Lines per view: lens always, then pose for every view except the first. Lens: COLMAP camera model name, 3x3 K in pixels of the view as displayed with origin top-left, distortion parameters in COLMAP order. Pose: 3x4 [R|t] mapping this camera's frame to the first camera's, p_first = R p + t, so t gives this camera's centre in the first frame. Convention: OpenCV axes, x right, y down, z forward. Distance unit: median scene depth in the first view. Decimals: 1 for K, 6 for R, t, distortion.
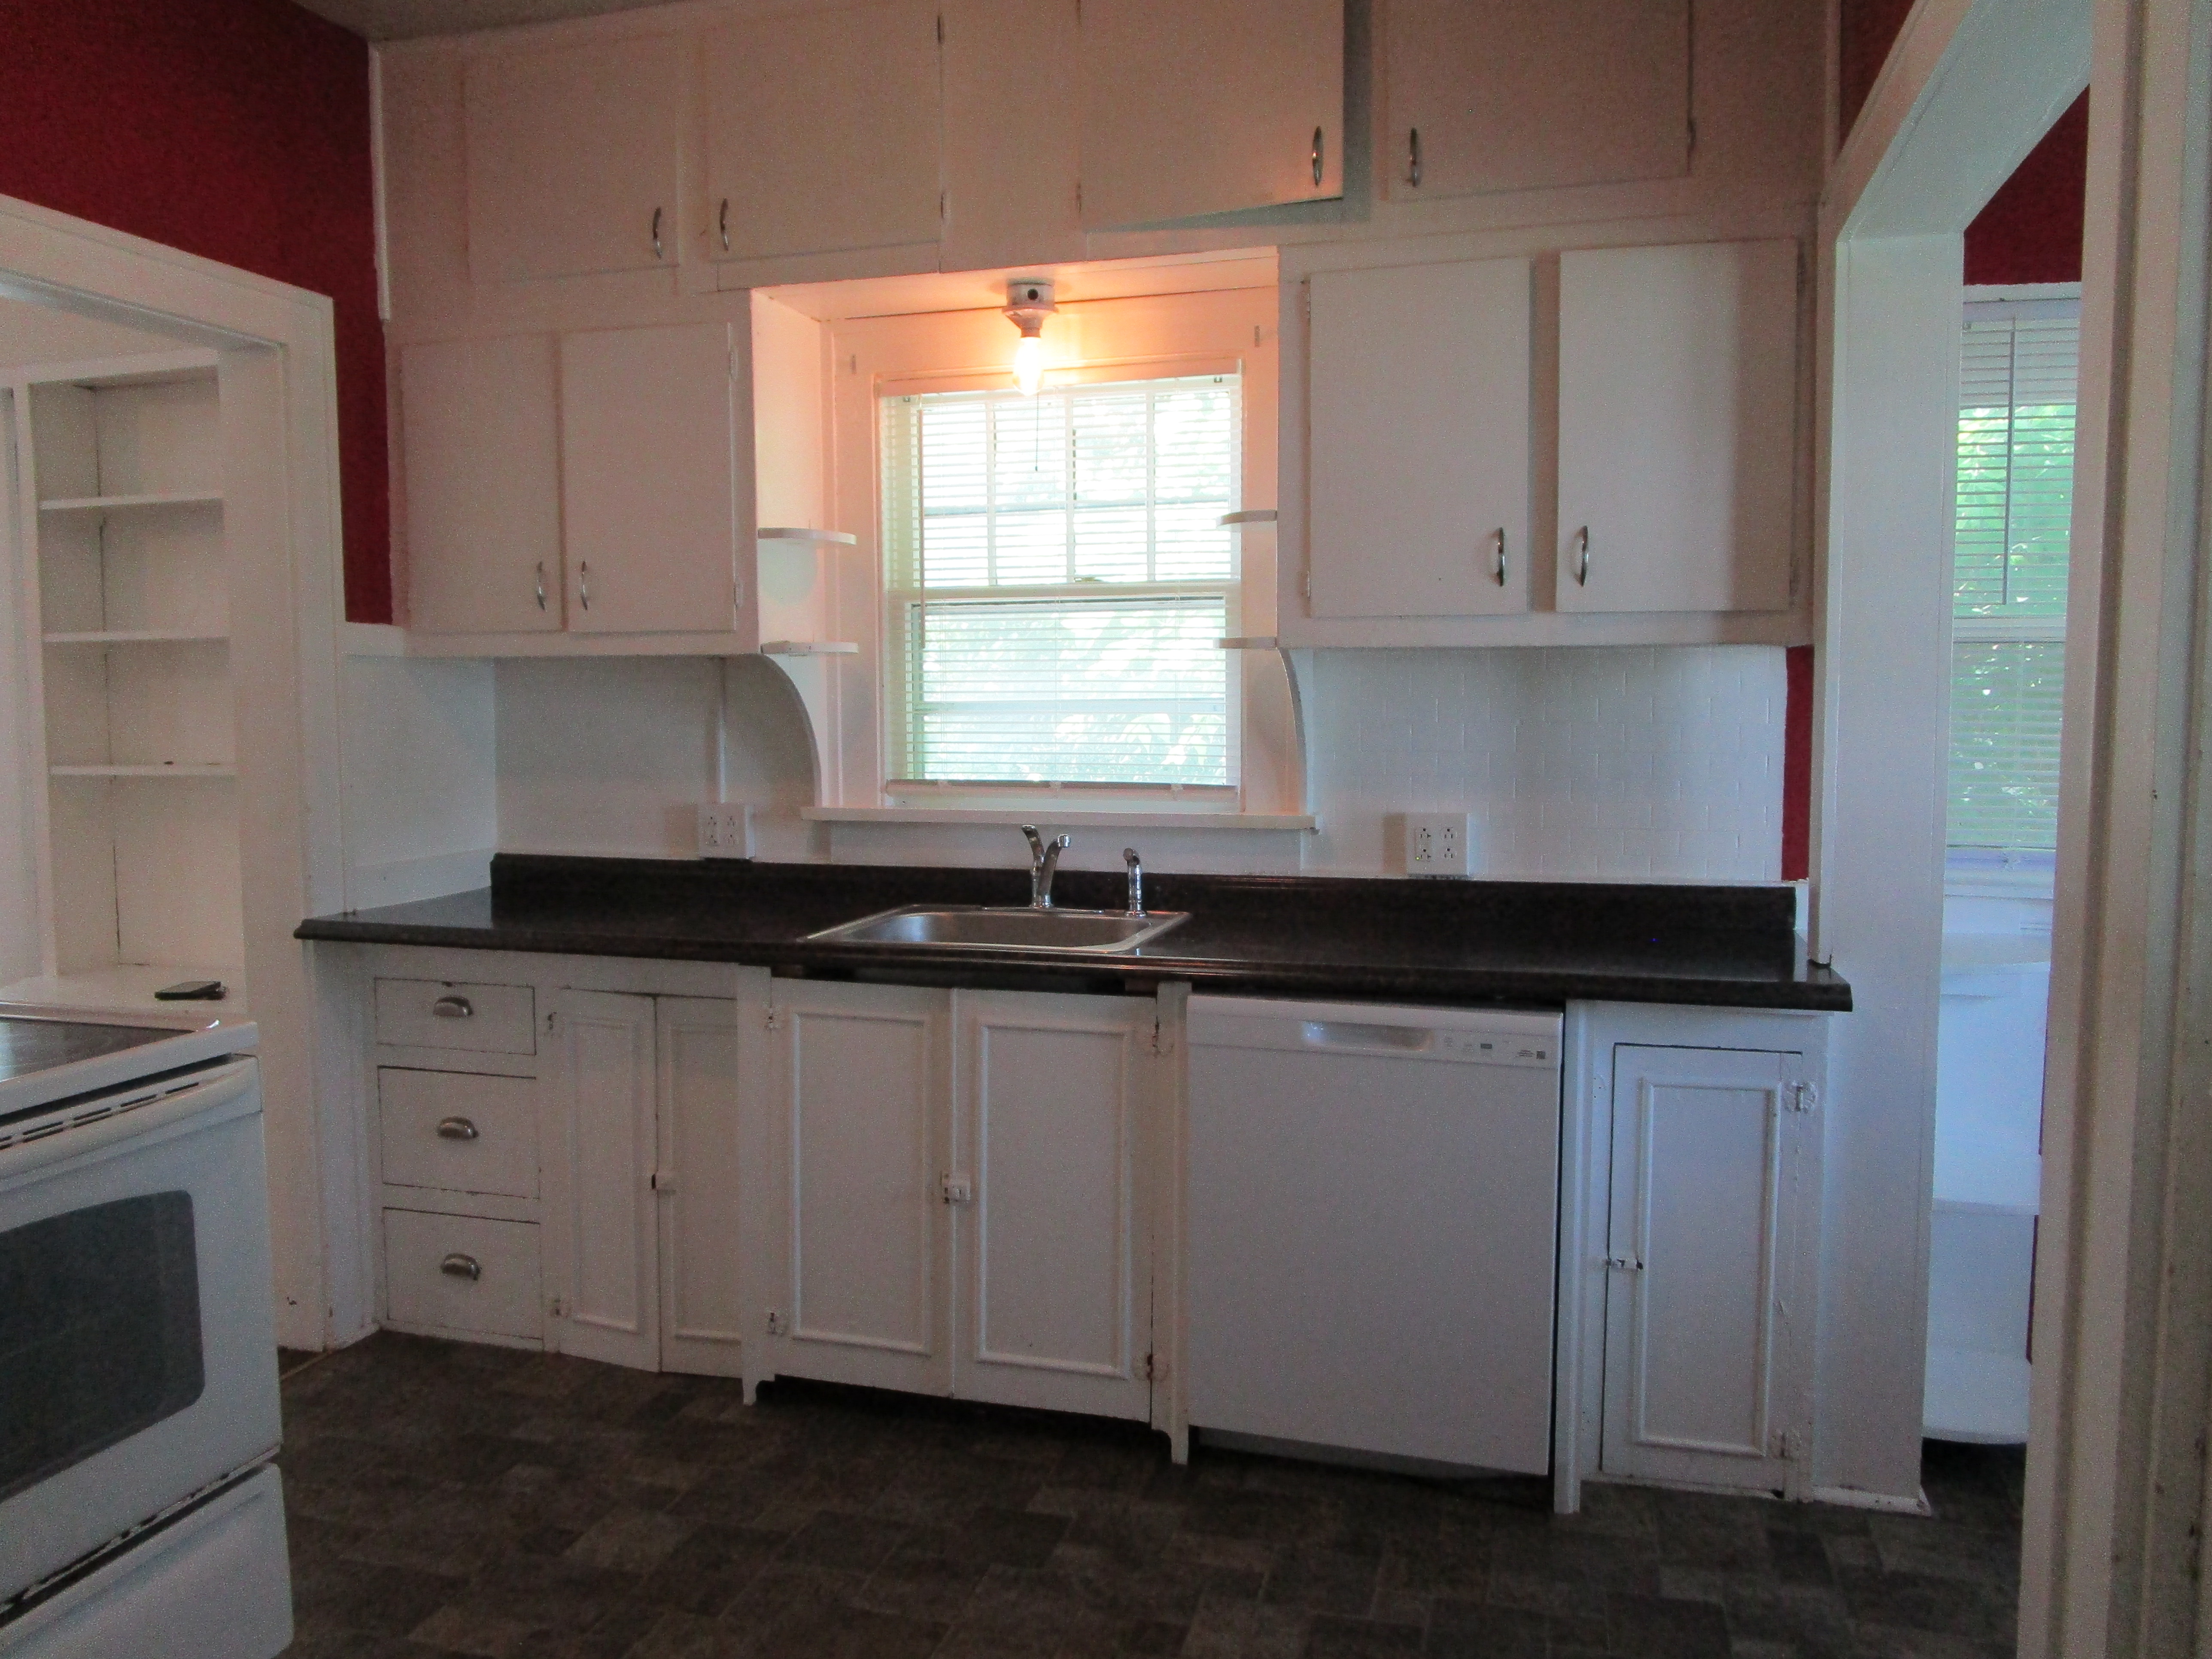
lens RADIAL K [[1552.0, 0, 1116.8], [0, 1552.0, 825.2], [0, 0, 1]] dist [-0.000266, -0.033924]
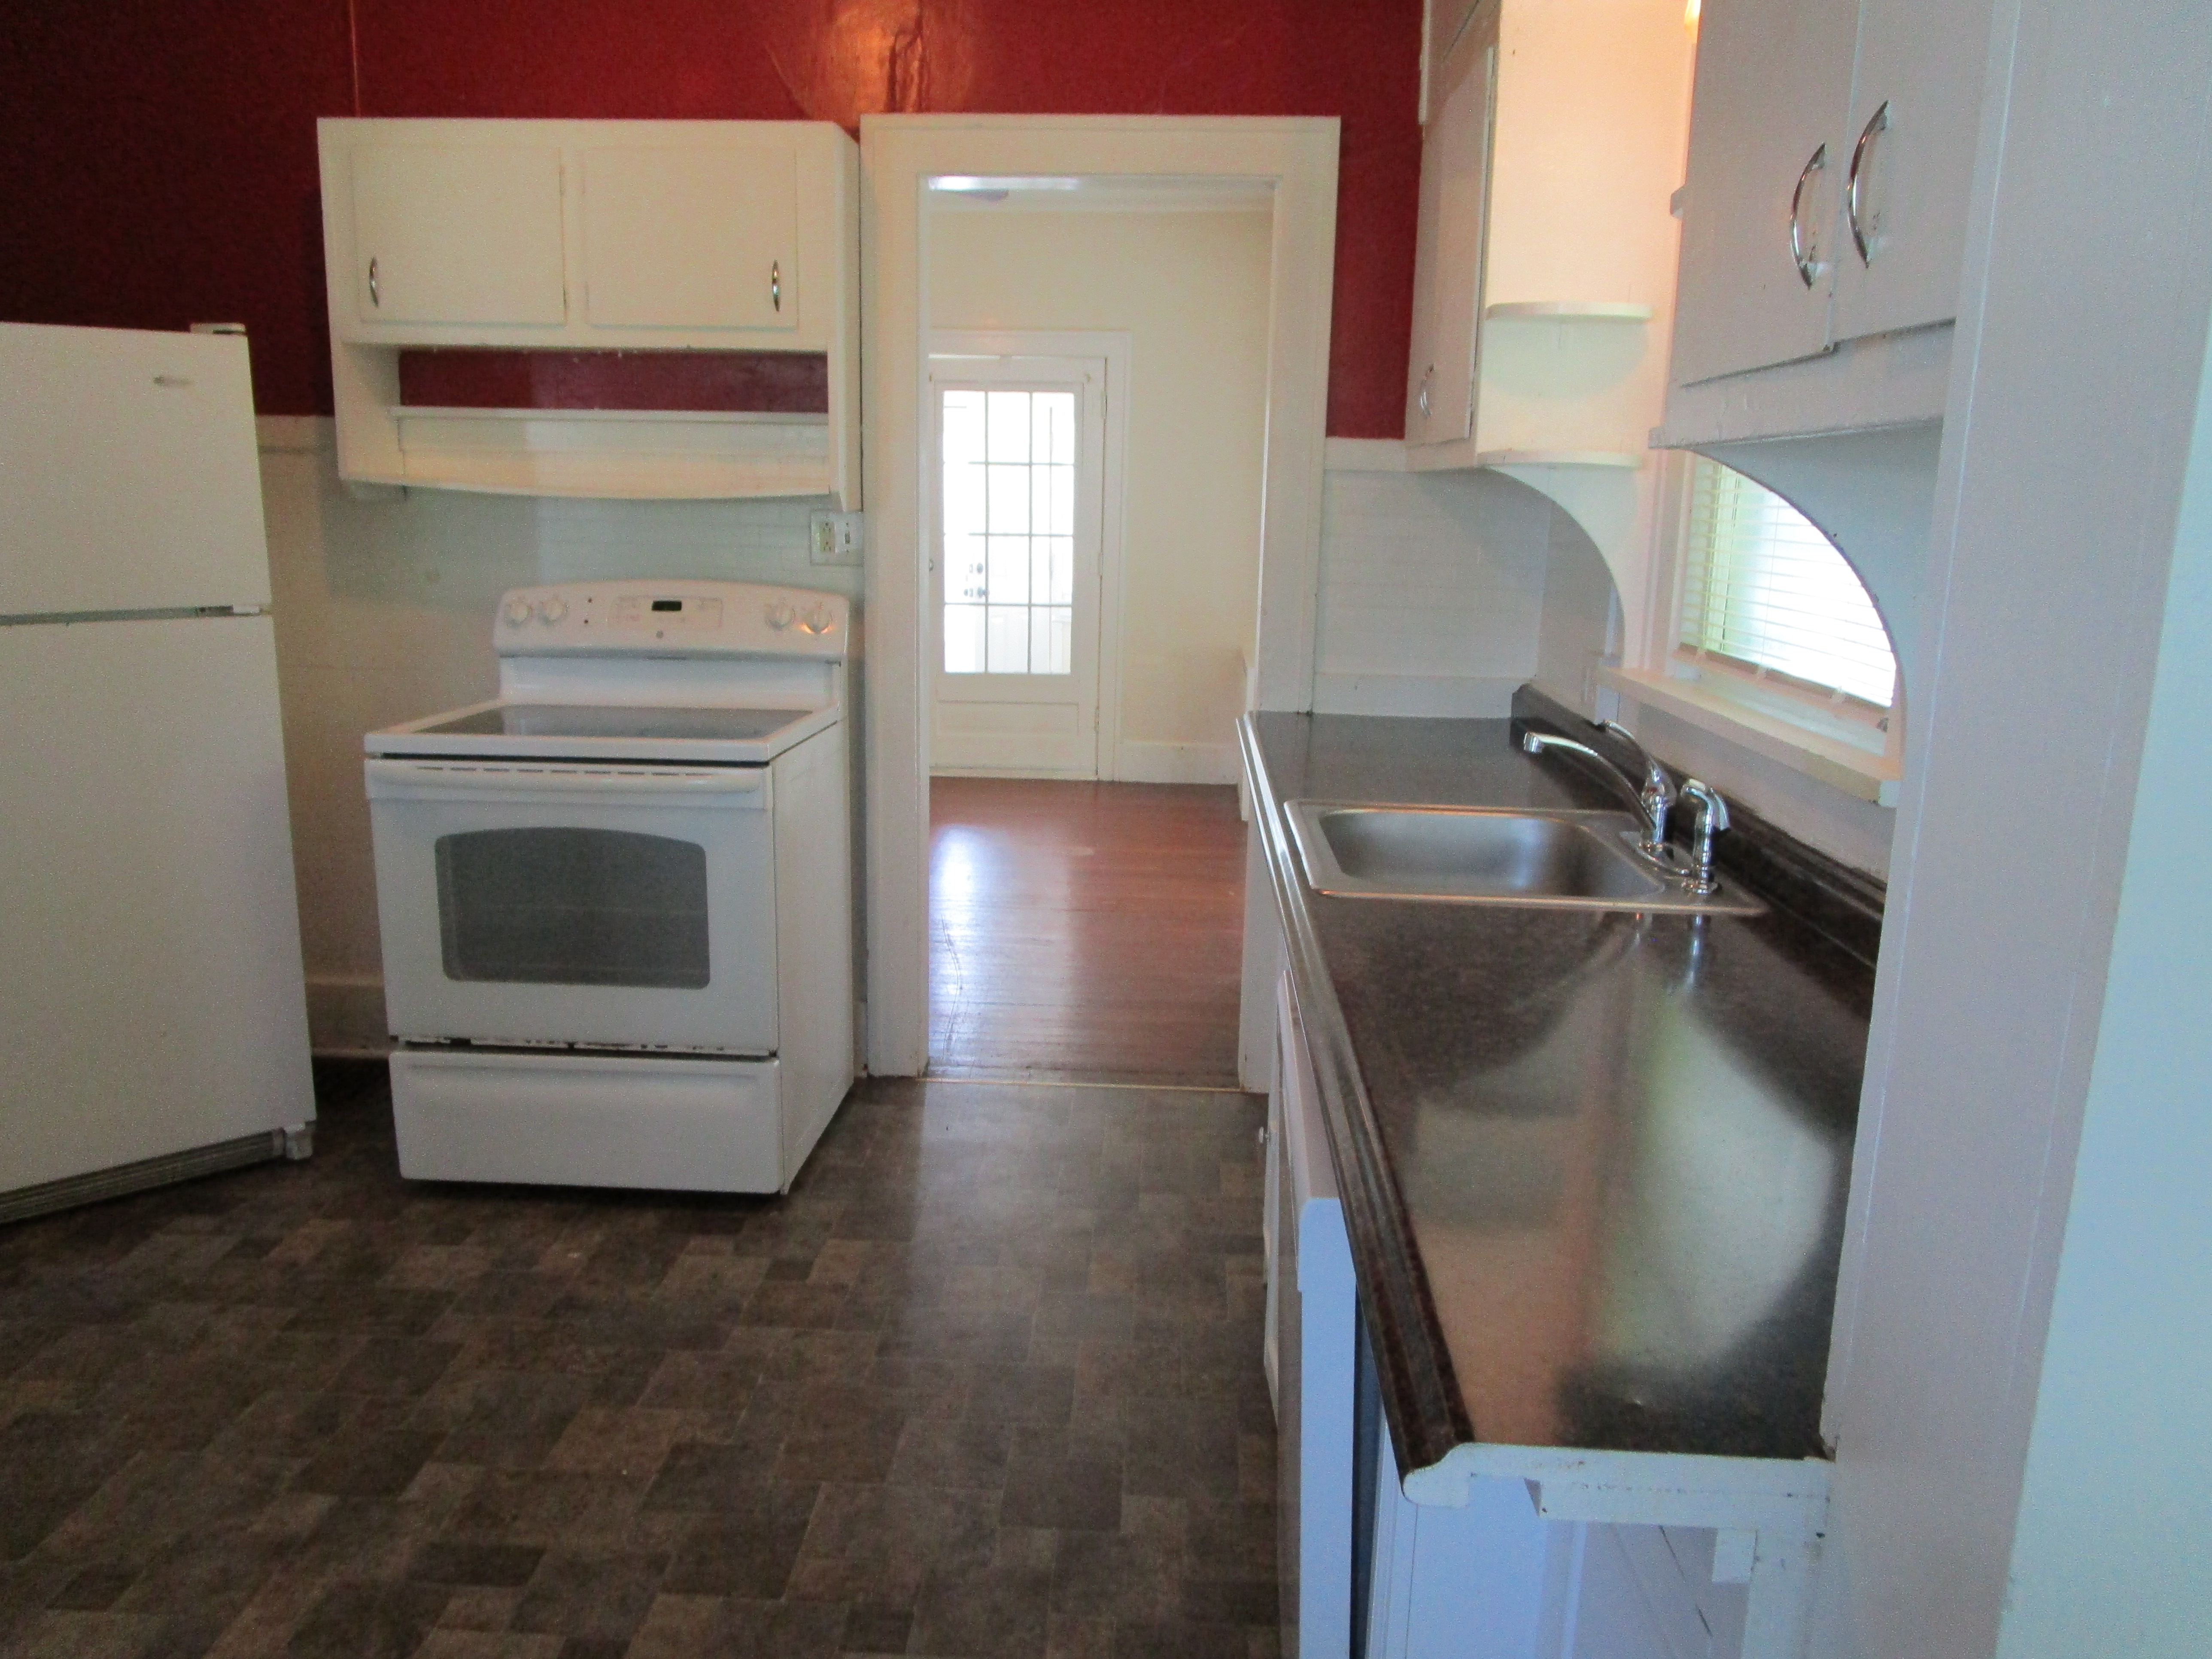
lens RADIAL K [[1552.0, 0, 1116.8], [0, 1552.0, 825.2], [0, 0, 1]] dist [-0.000266, -0.033924]
pose [[0.235163, 0.205043, -0.950082, 0.558232], [-0.099490, 0.977438, 0.186322, -0.059465], [0.966851, 0.050707, 0.250257, 0.646358]]
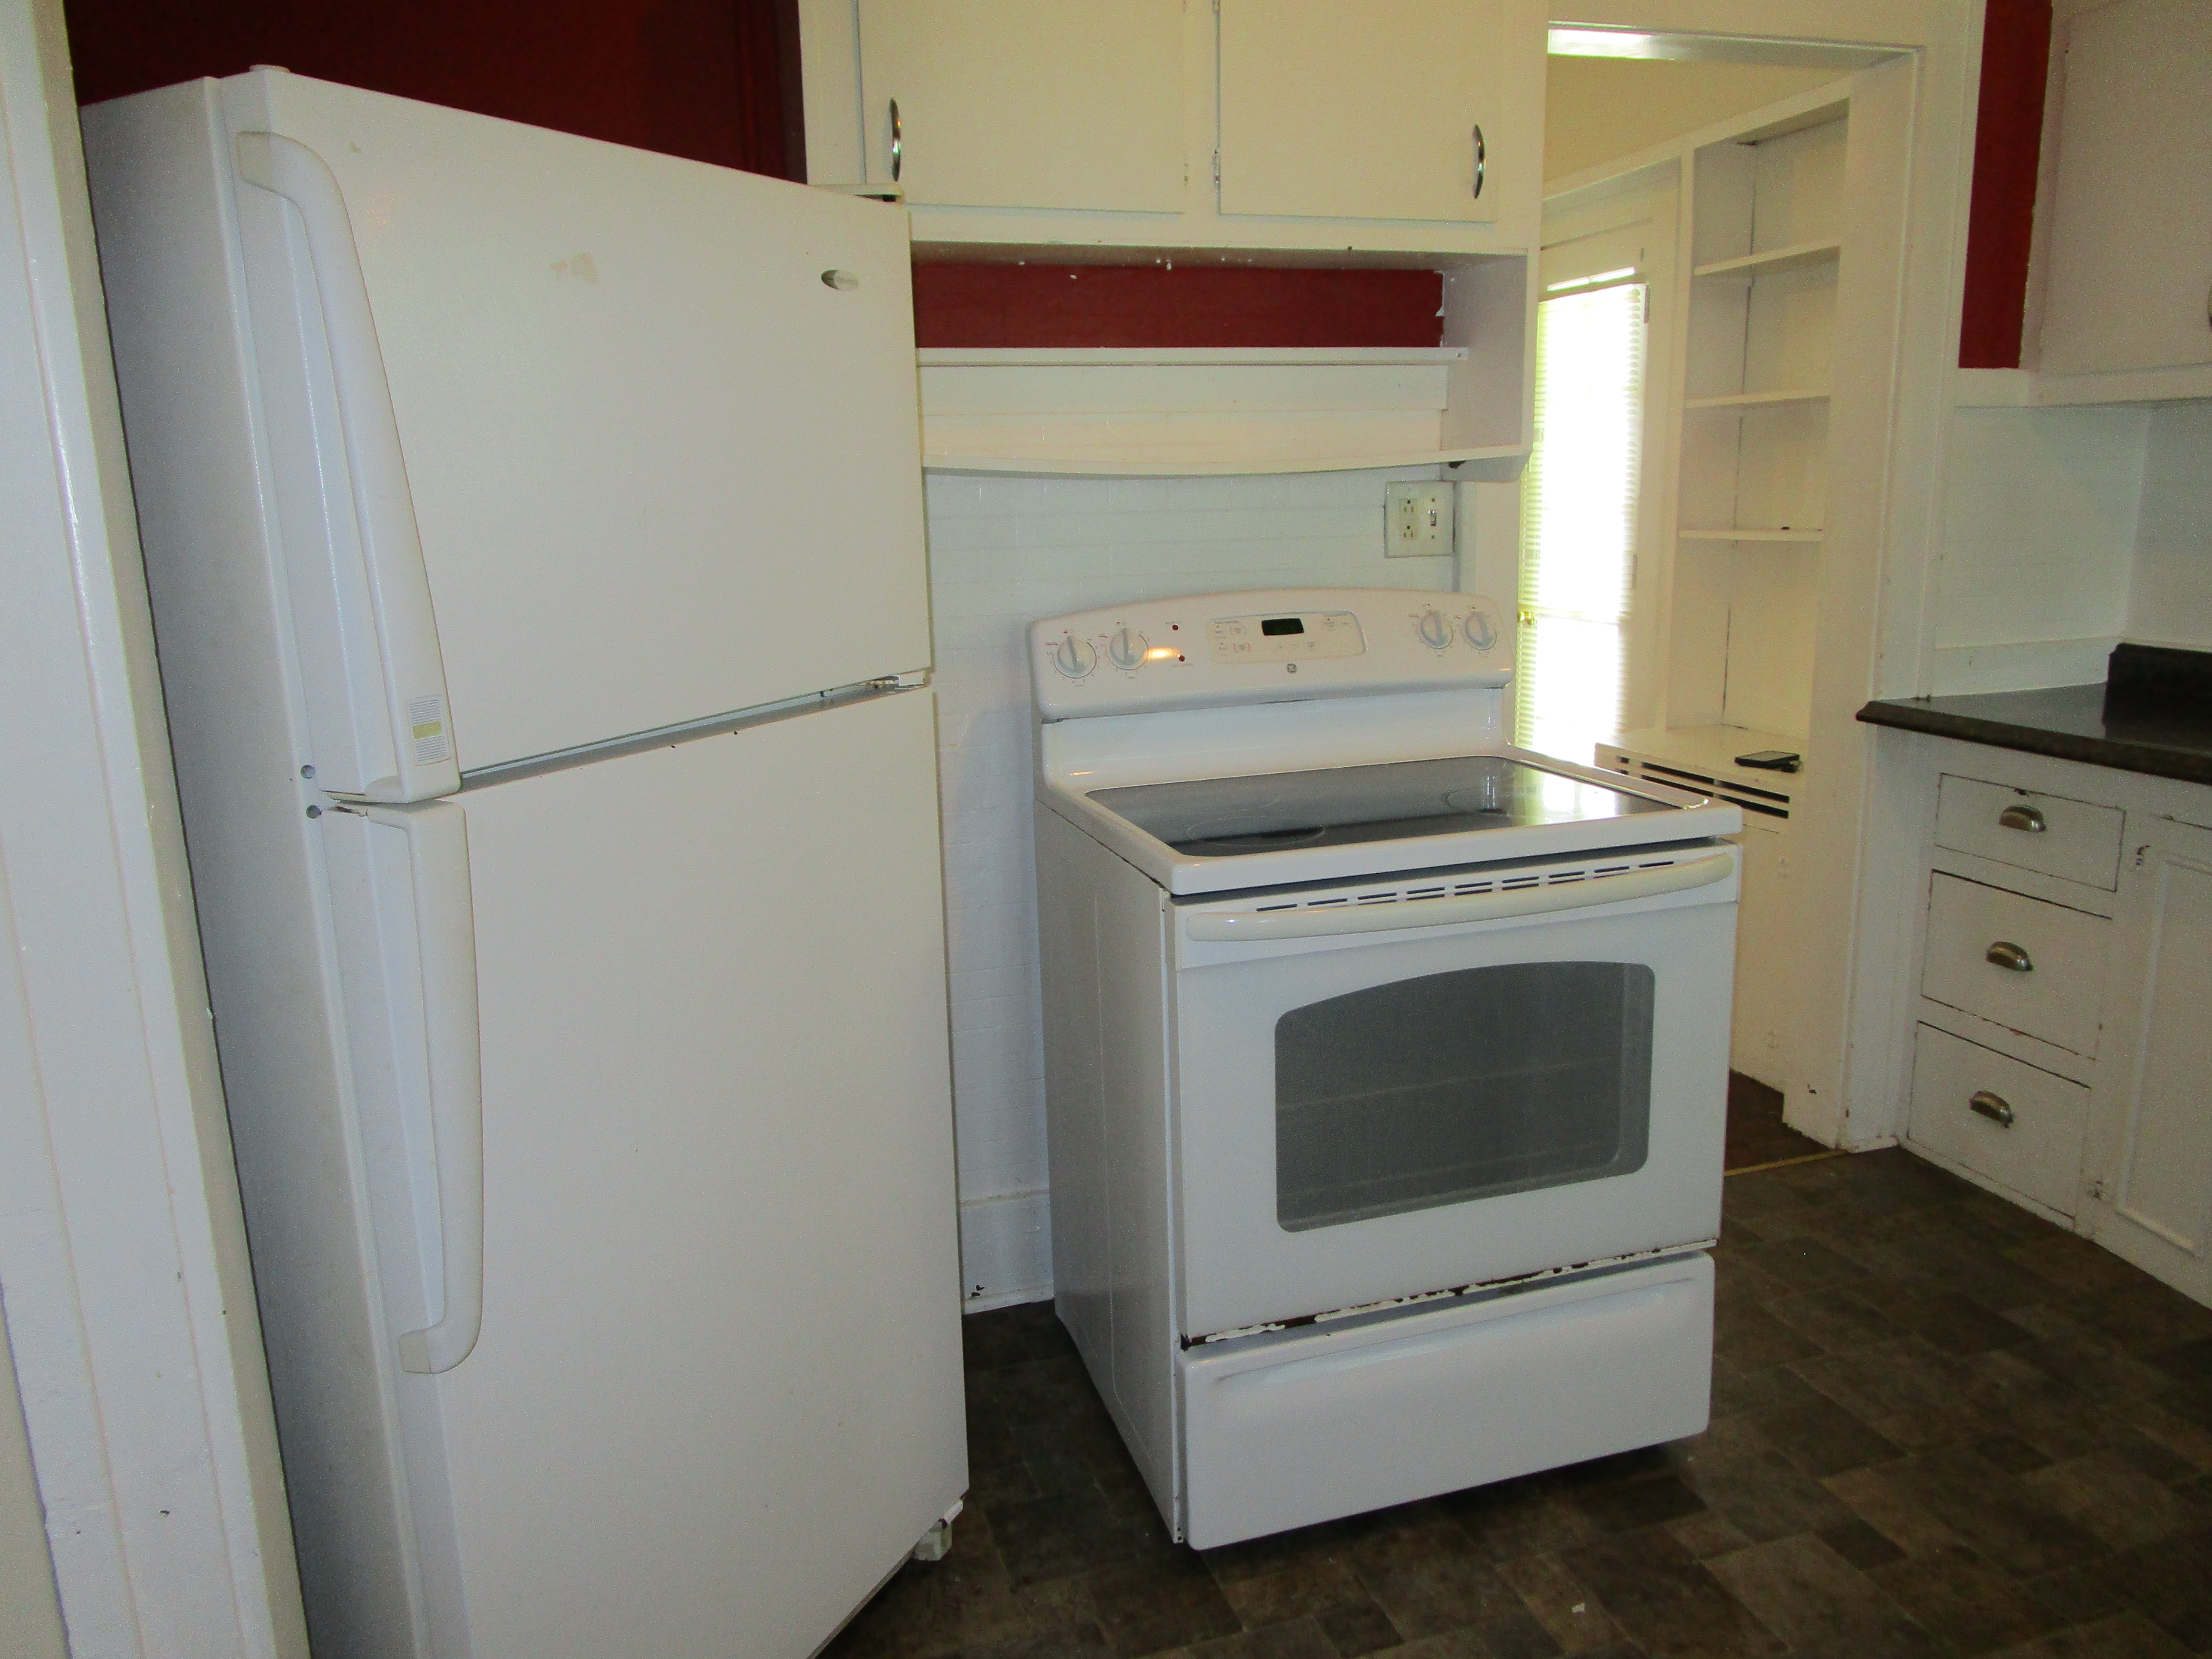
lens RADIAL K [[1590.6, 0, 1141.7], [0, 1590.6, 825.7], [0, 0, 1]] dist [-0.004894, 0.008475]
pose [[0.556670, 0.162732, -0.814639, 0.023032], [-0.043266, 0.984974, 0.167193, -0.006520], [0.829606, -0.057825, 0.555347, 0.103669]]
